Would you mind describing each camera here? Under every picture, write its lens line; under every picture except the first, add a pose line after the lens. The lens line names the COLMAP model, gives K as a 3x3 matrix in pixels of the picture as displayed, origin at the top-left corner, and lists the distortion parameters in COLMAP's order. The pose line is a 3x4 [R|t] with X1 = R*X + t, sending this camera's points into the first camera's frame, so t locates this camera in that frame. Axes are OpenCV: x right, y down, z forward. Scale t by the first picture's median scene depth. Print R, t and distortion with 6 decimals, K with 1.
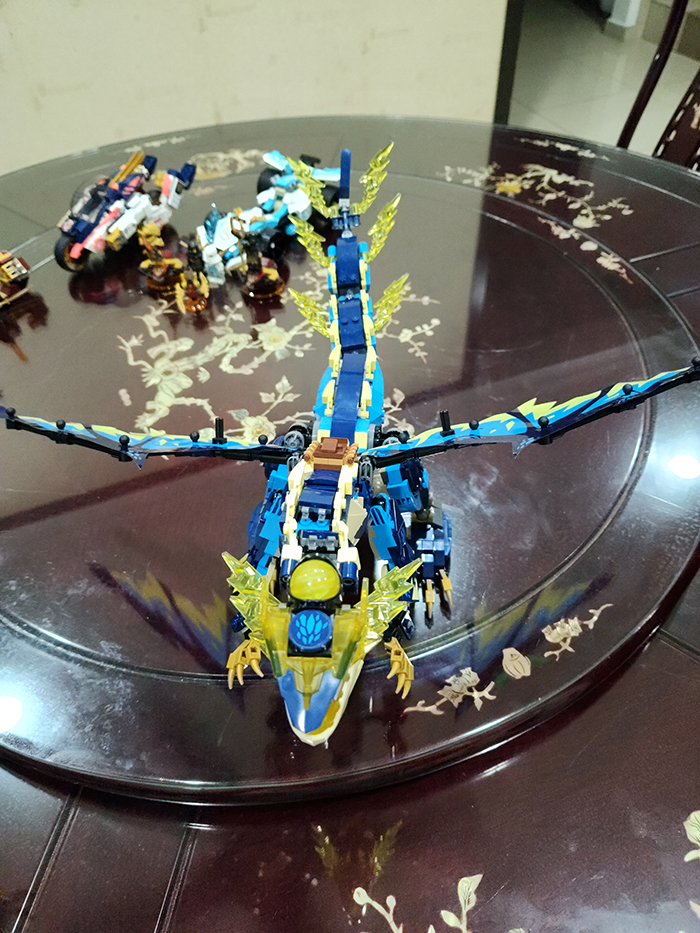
lens RADIAL K [[675.7, 0, 351.9], [0, 675.7, 485.7], [0, 0, 1]] dist [-0.063806, 0.040040]
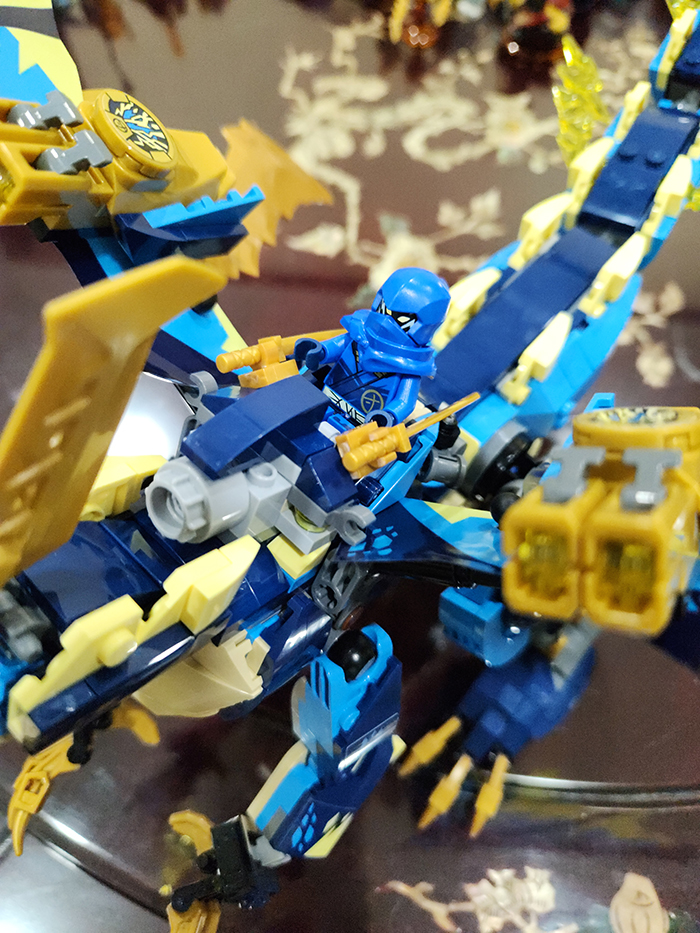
lens RADIAL K [[675.7, 0, 351.9], [0, 675.7, 485.7], [0, 0, 1]] dist [-0.063806, 0.040040]
pose [[0.878850, 0.434121, -0.197894, 0.014245], [-0.379112, 0.887263, 0.262751, -0.040418], [0.289650, -0.155895, 0.944352, 0.368458]]
